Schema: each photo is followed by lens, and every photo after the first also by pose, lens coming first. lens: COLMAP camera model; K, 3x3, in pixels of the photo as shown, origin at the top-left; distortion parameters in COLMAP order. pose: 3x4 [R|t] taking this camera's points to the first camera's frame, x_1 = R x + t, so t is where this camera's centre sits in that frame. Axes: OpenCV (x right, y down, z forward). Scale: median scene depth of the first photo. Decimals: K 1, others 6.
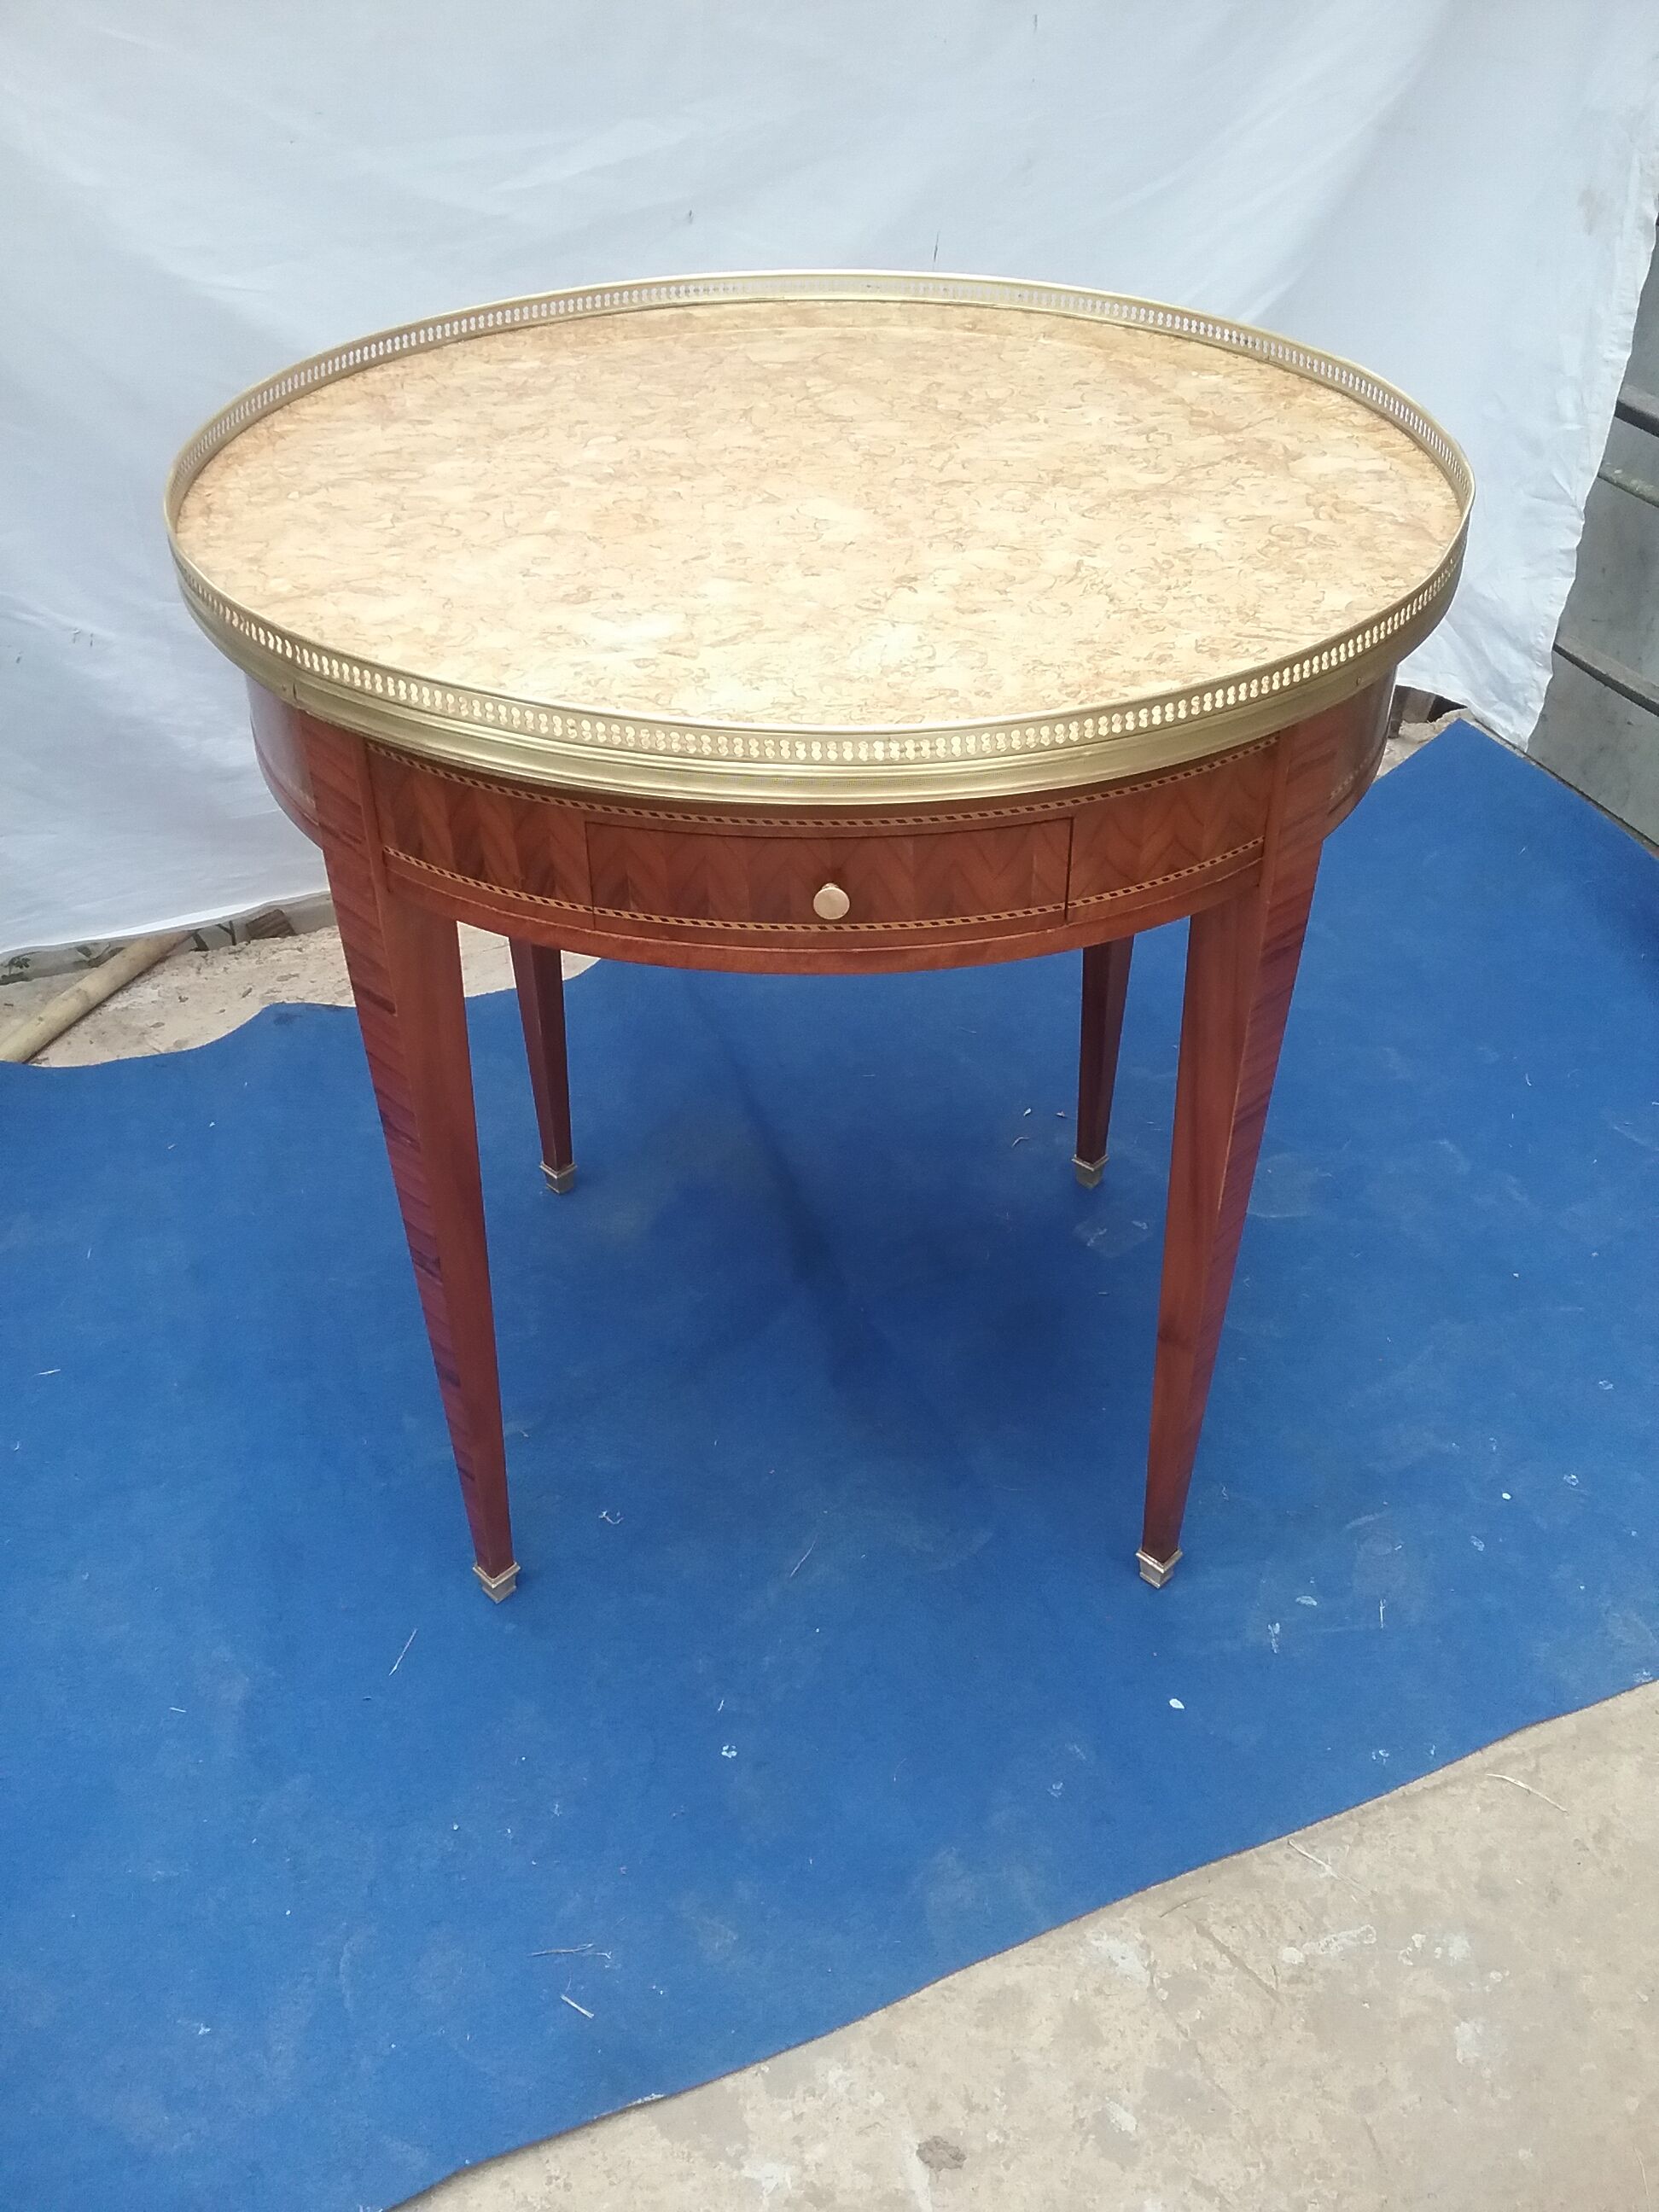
lens RADIAL K [[2038.9, 0, 854.5], [0, 2038.9, 1125.9], [0, 0, 1]] dist [0.107407, -0.236364]
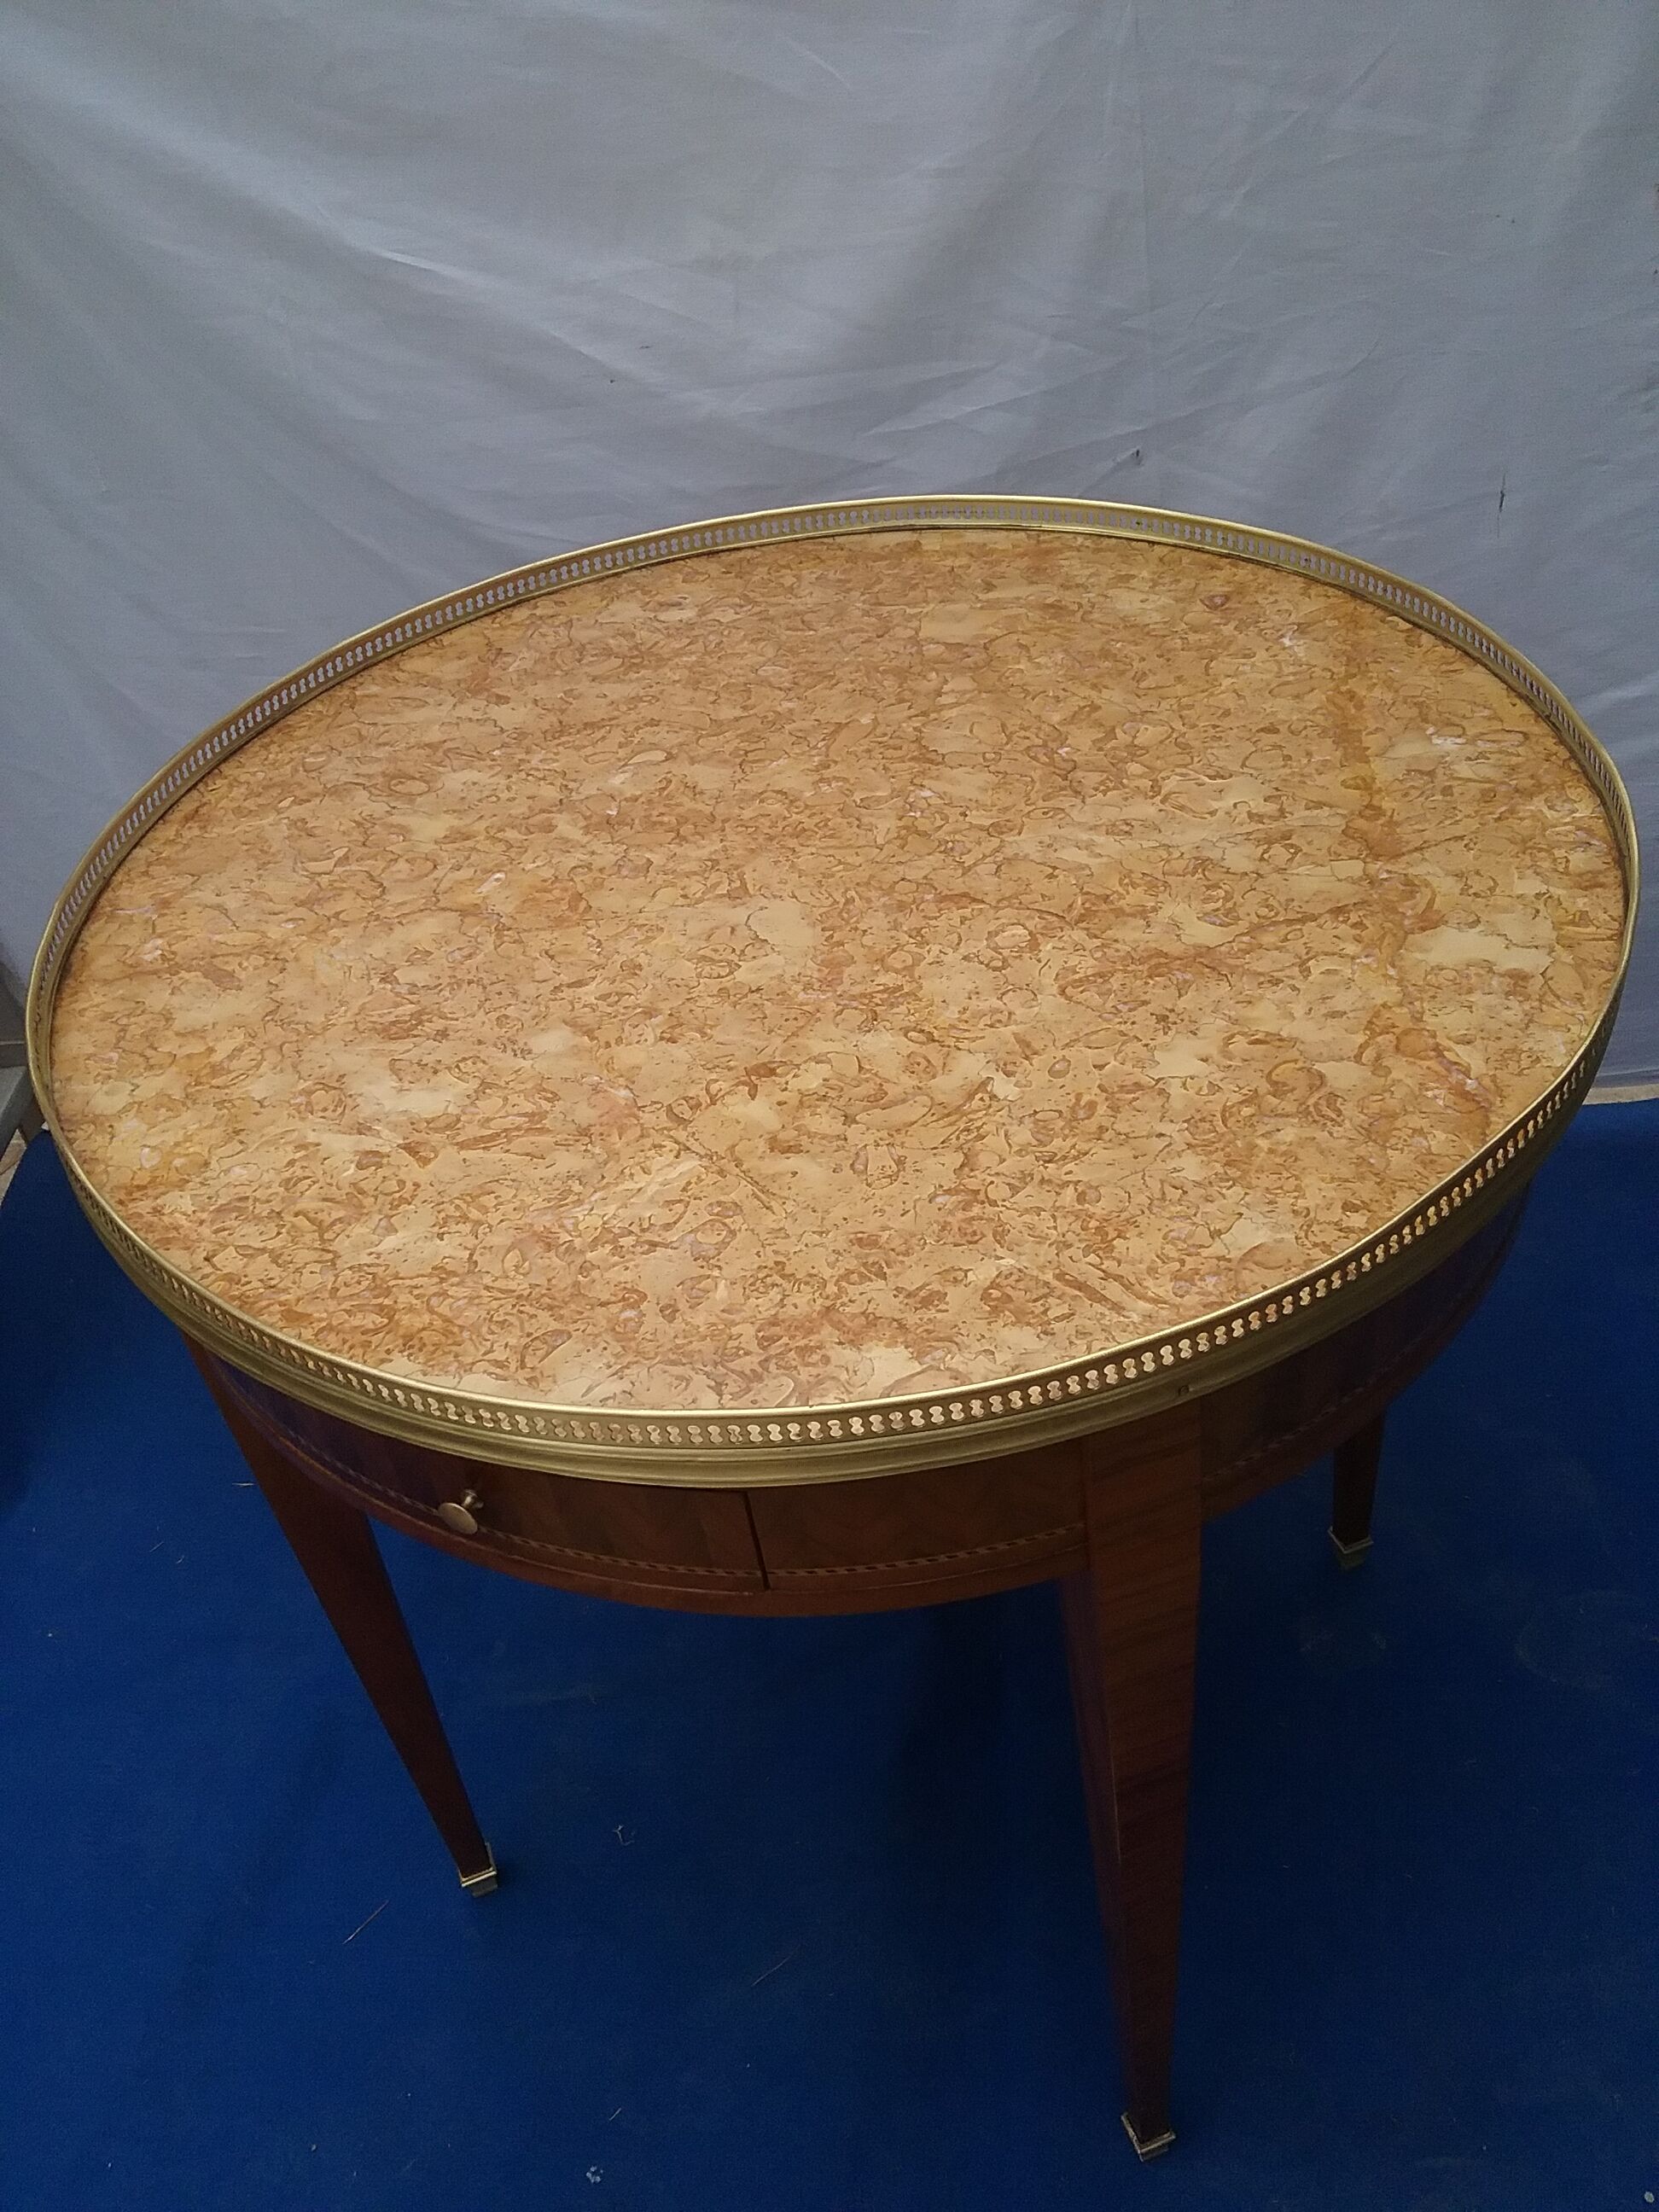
lens RADIAL K [[2038.9, 0, 854.5], [0, 2038.9, 1125.9], [0, 0, 1]] dist [0.107407, -0.236364]
pose [[0.895078, 0.208728, -0.394040, 0.367409], [-0.174618, 0.977177, 0.120970, -0.338617], [0.410297, -0.039471, 0.911097, 0.276183]]
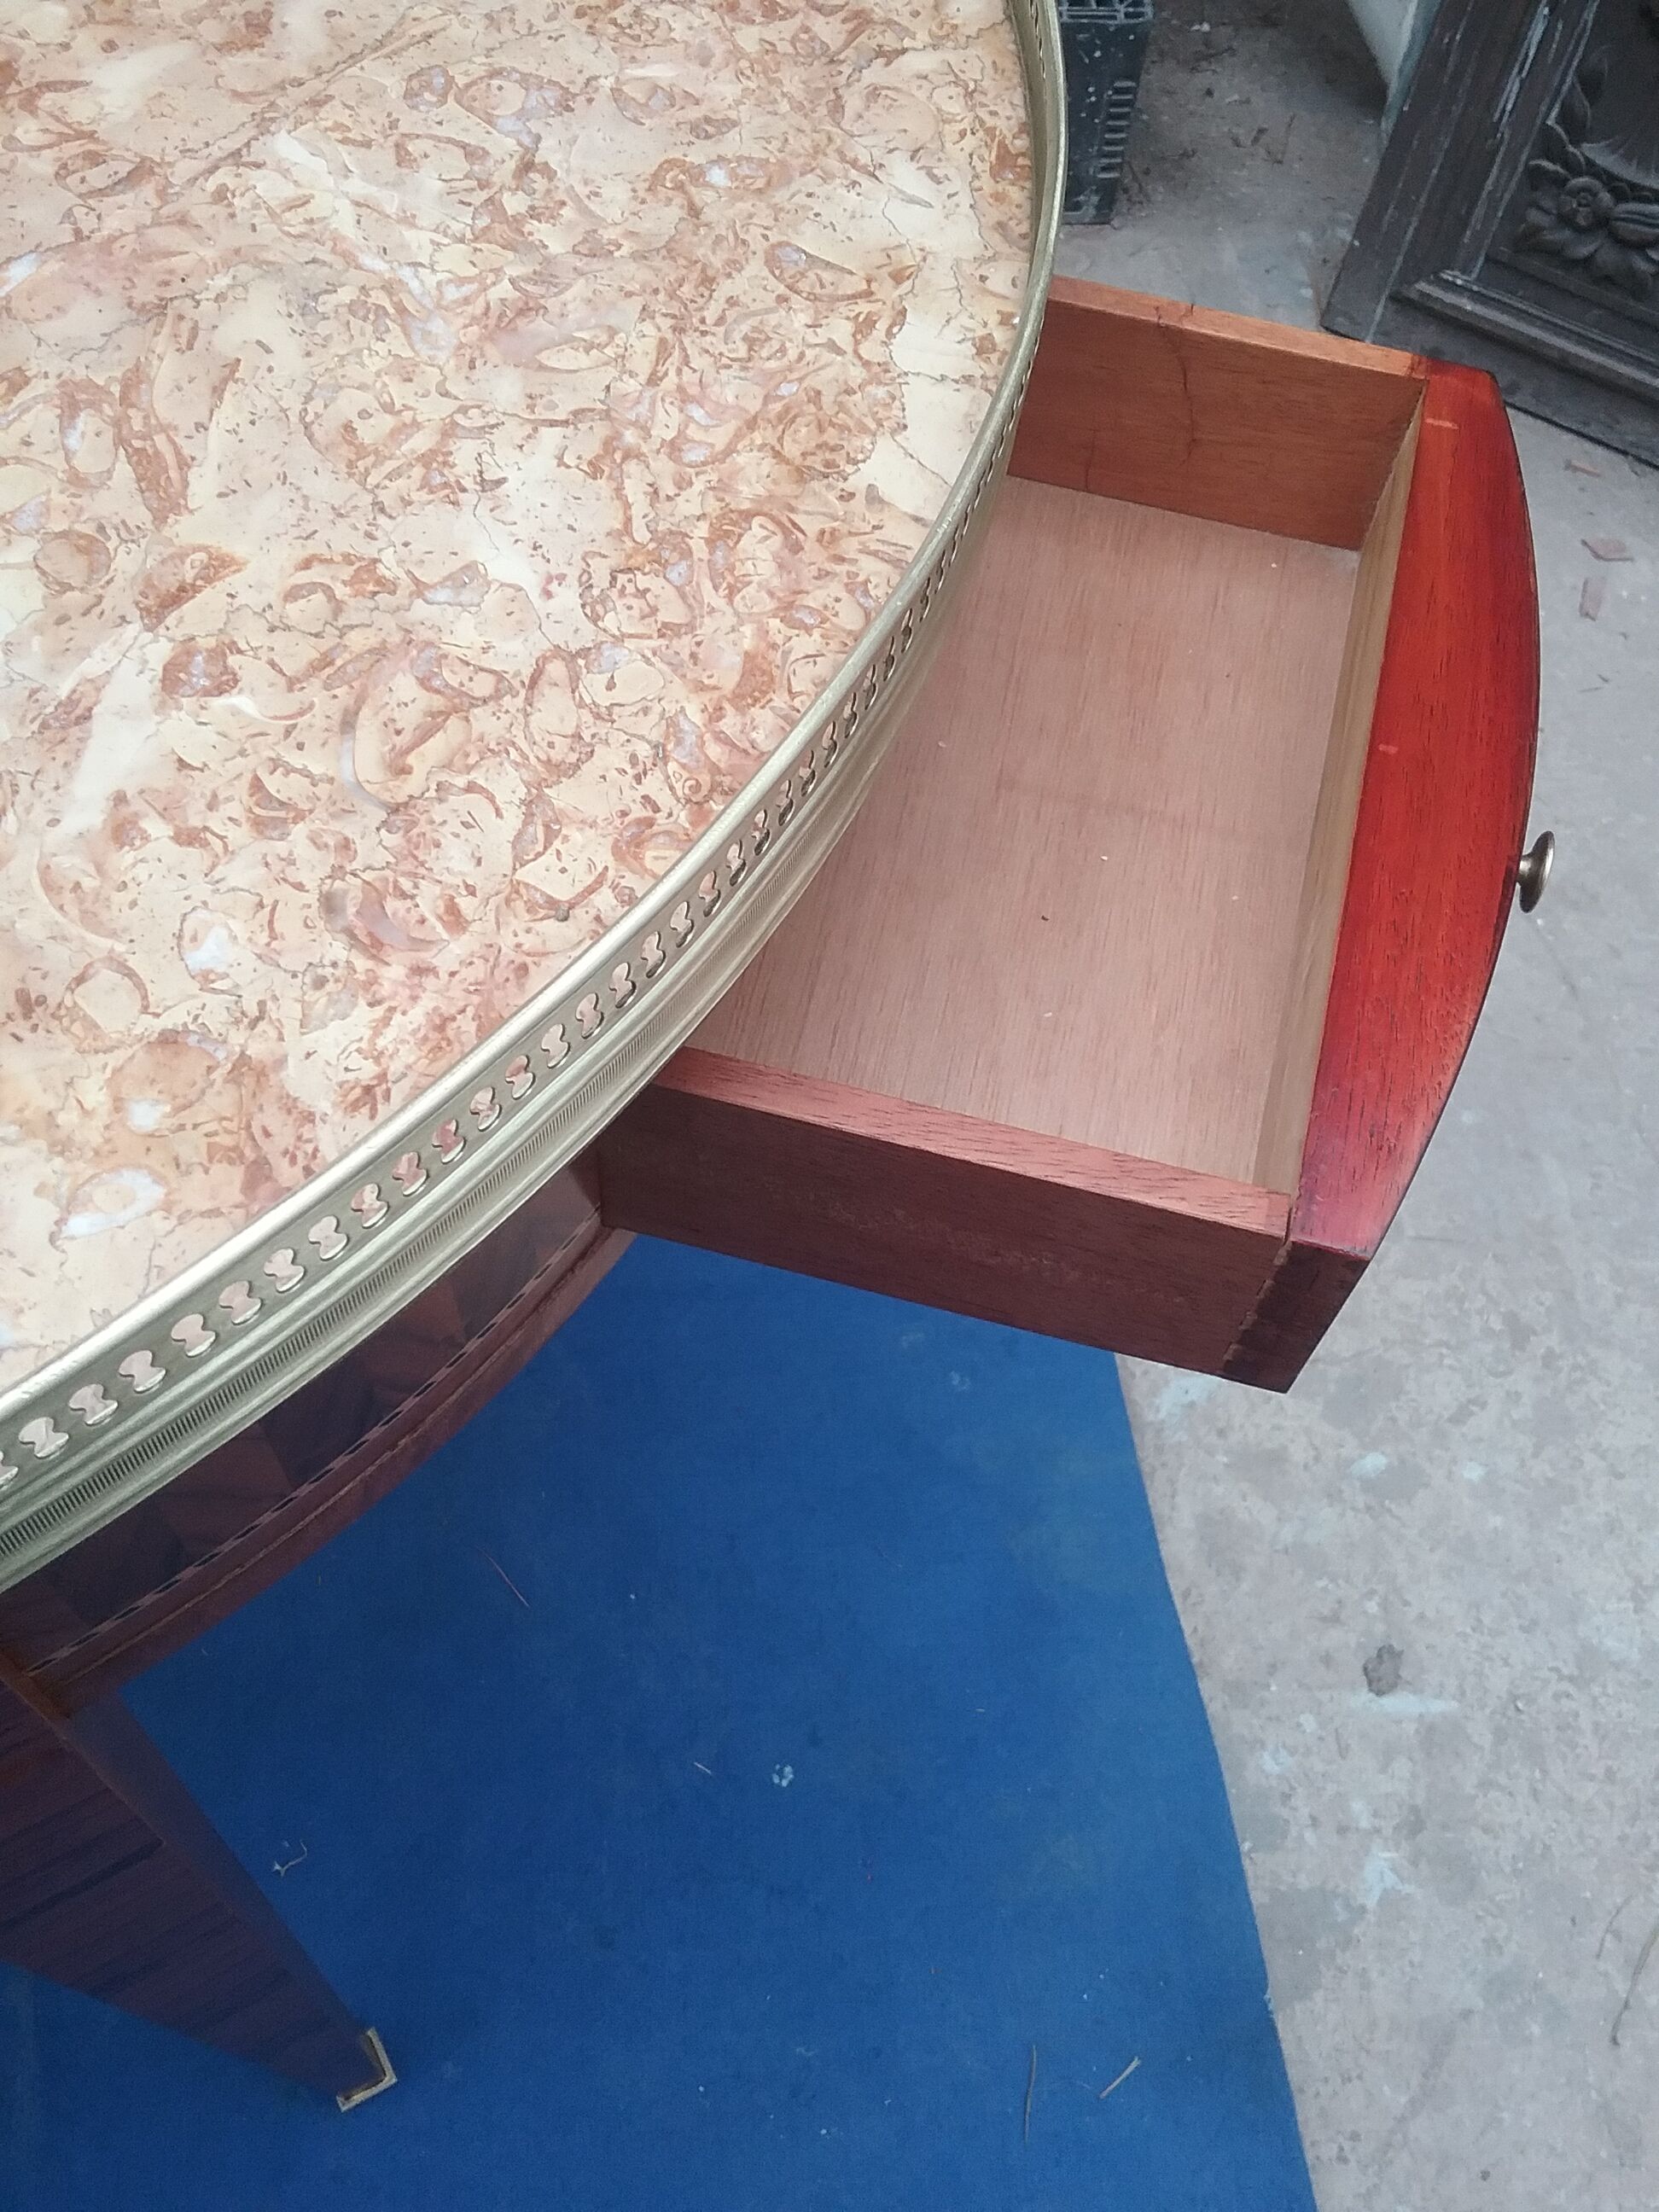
lens RADIAL K [[2072.0, 0, 850.5], [0, 2072.0, 1128.4], [0, 0, 1]] dist [0.085257, -0.187195]
pose [[0.273875, -0.823341, 0.497094, -0.271588], [0.535256, 0.559900, 0.632466, -0.306952], [-0.799058, 0.092856, 0.594041, 0.646574]]
